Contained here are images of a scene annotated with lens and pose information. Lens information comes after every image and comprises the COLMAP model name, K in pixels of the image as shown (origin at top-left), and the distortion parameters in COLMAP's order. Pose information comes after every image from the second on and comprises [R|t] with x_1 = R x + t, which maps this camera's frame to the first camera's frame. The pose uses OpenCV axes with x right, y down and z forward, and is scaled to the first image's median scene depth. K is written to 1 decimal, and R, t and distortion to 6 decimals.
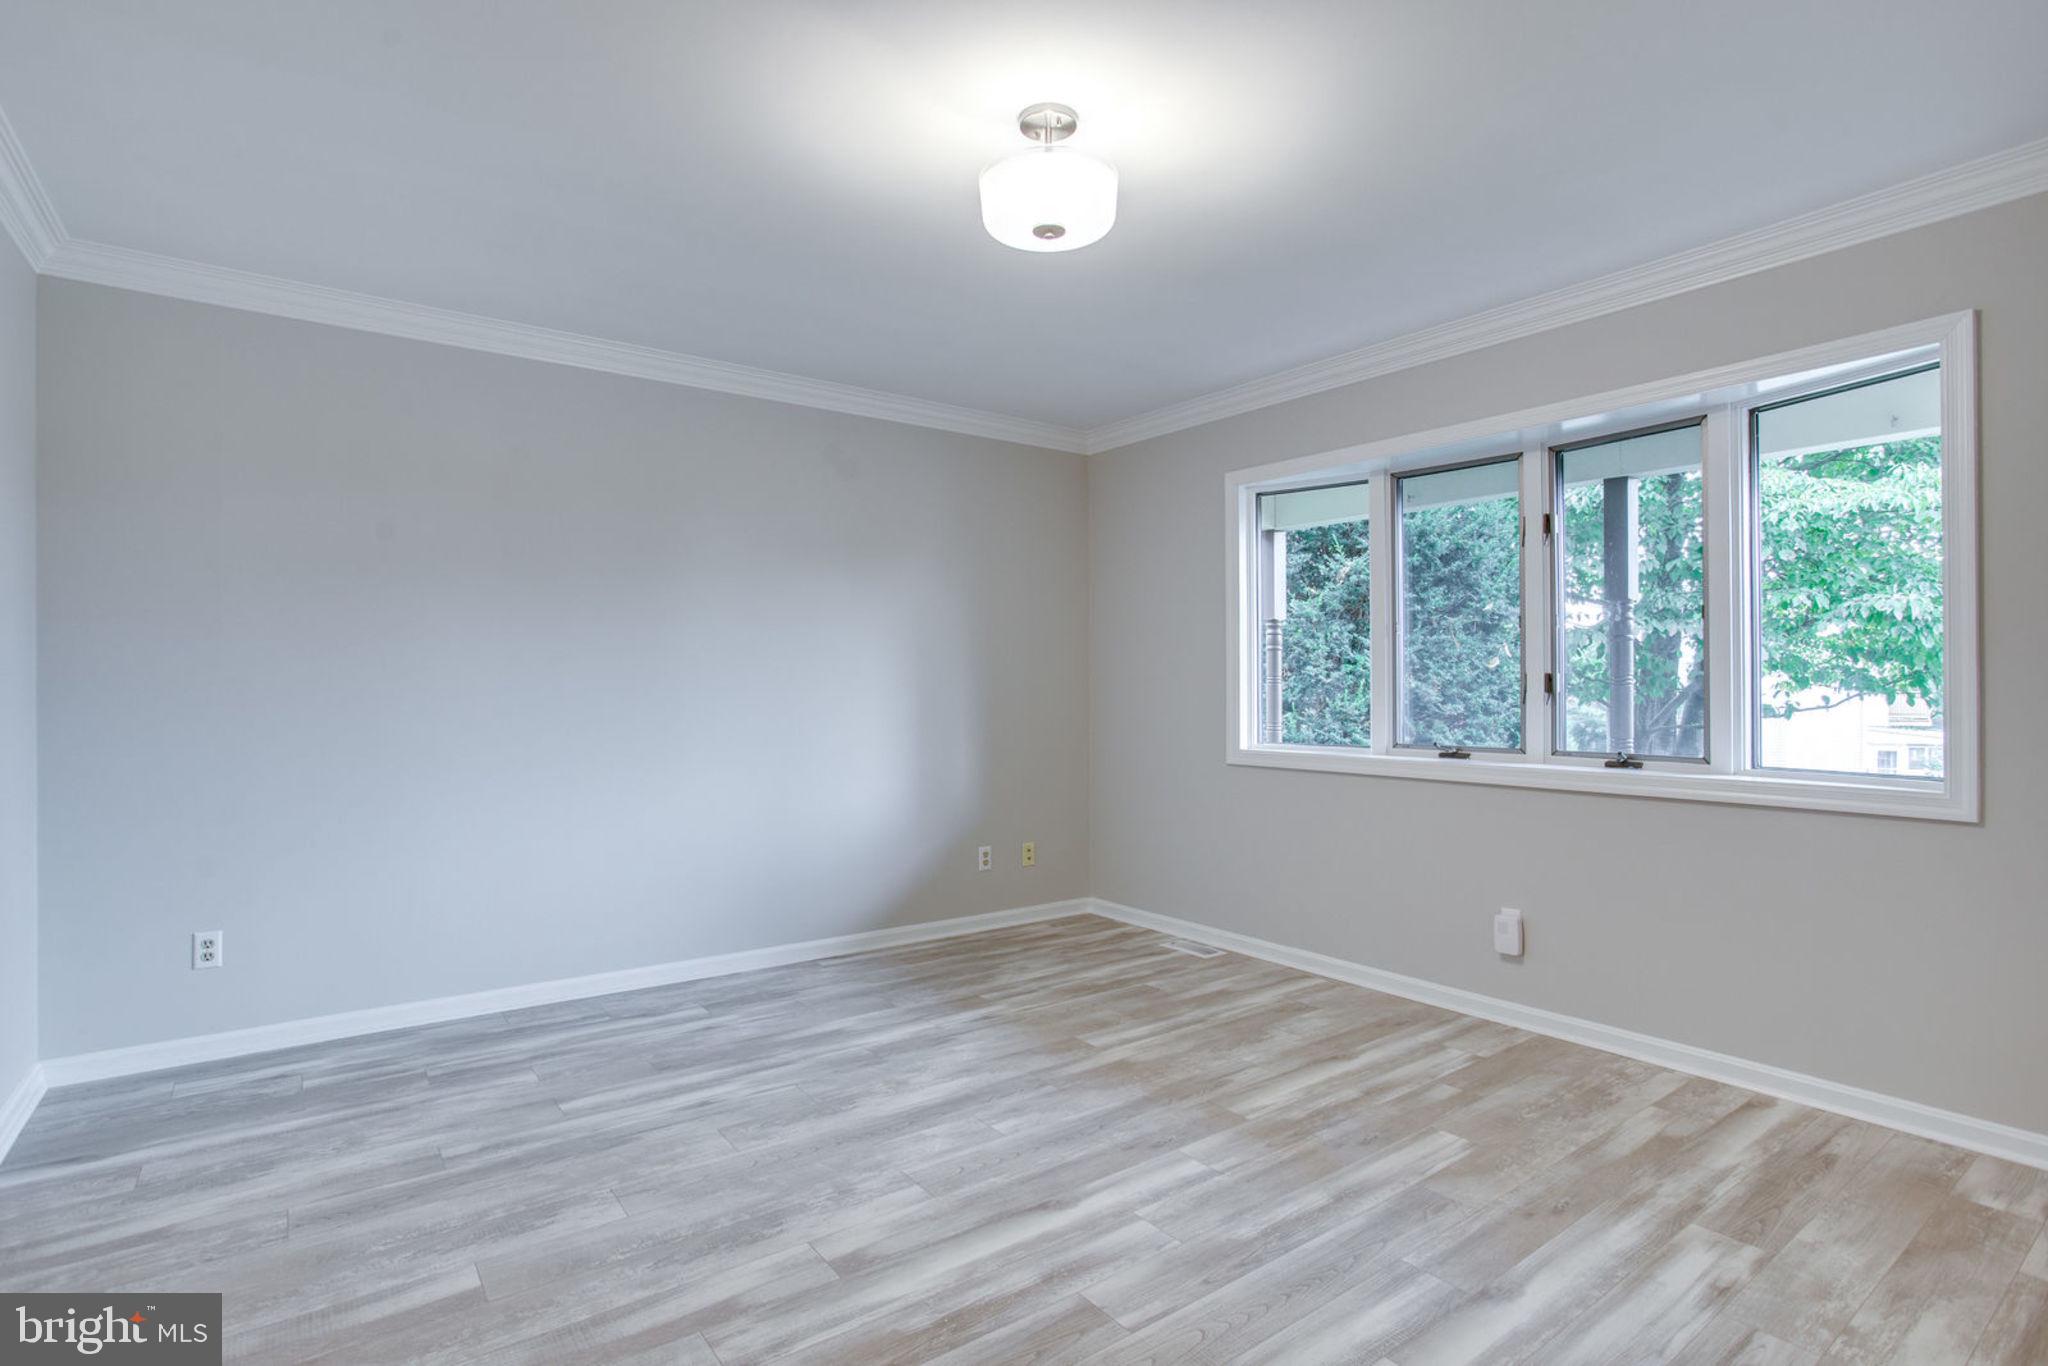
lens RADIAL K [[1009.2, 0, 1024.0], [0, 1009.2, 683.0], [0, 0, 1]] dist [-0.049272, 0.023372]
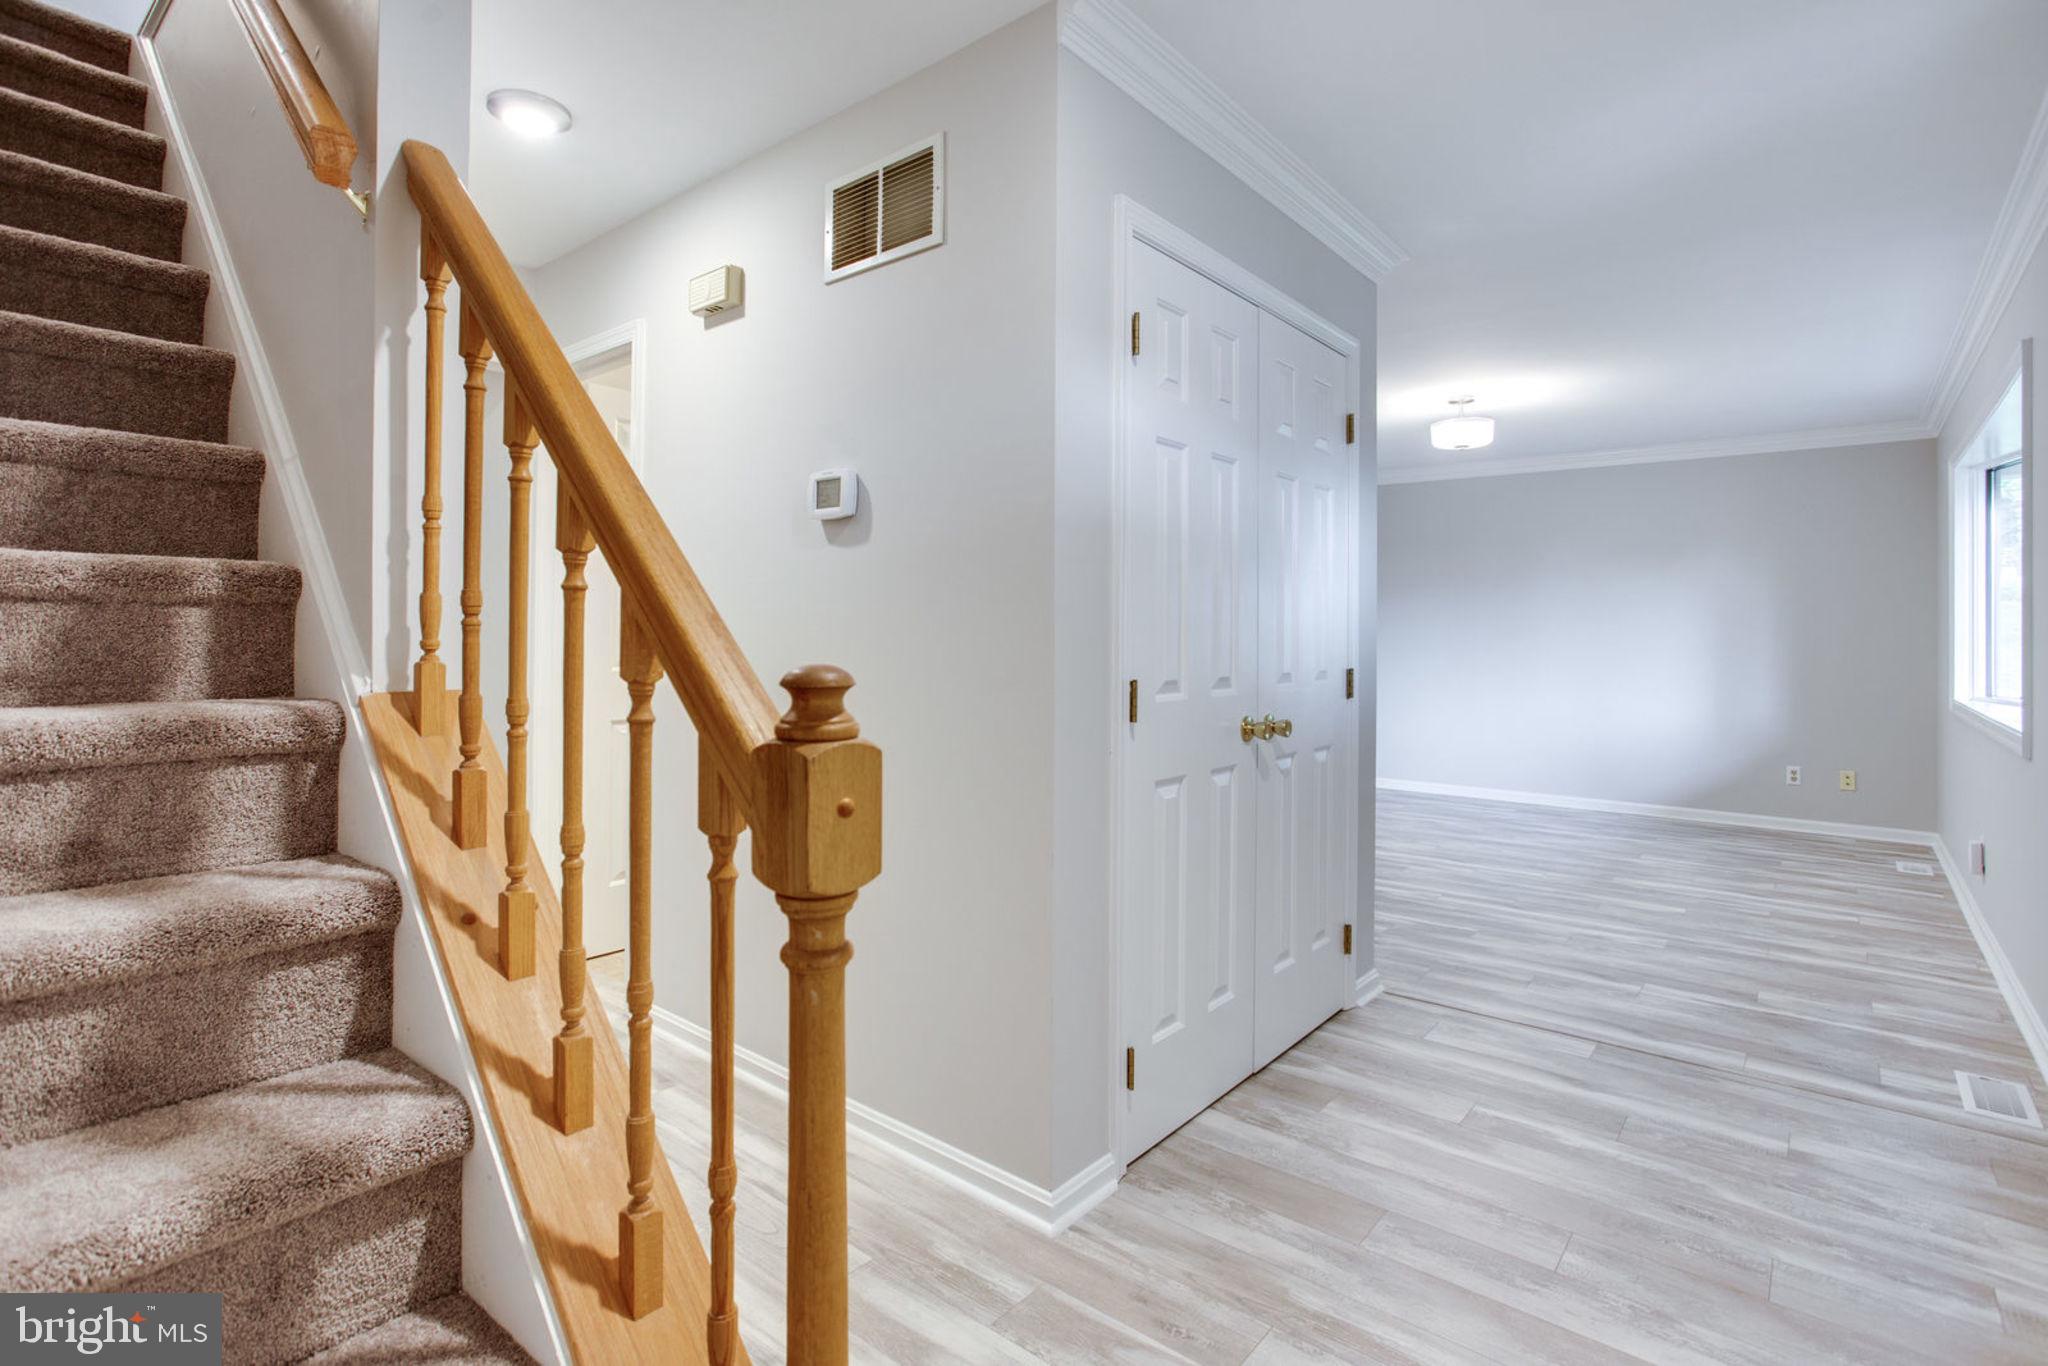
lens RADIAL K [[996.8, 0, 1022.2], [0, 996.8, 623.4], [0, 0, 1]] dist [-0.049216, 0.033311]
pose [[0.241832, -0.005802, -0.970301, 1.671609], [-0.004740, 0.999963, -0.007161, -0.010435], [0.970307, 0.006330, 0.241795, -0.458409]]
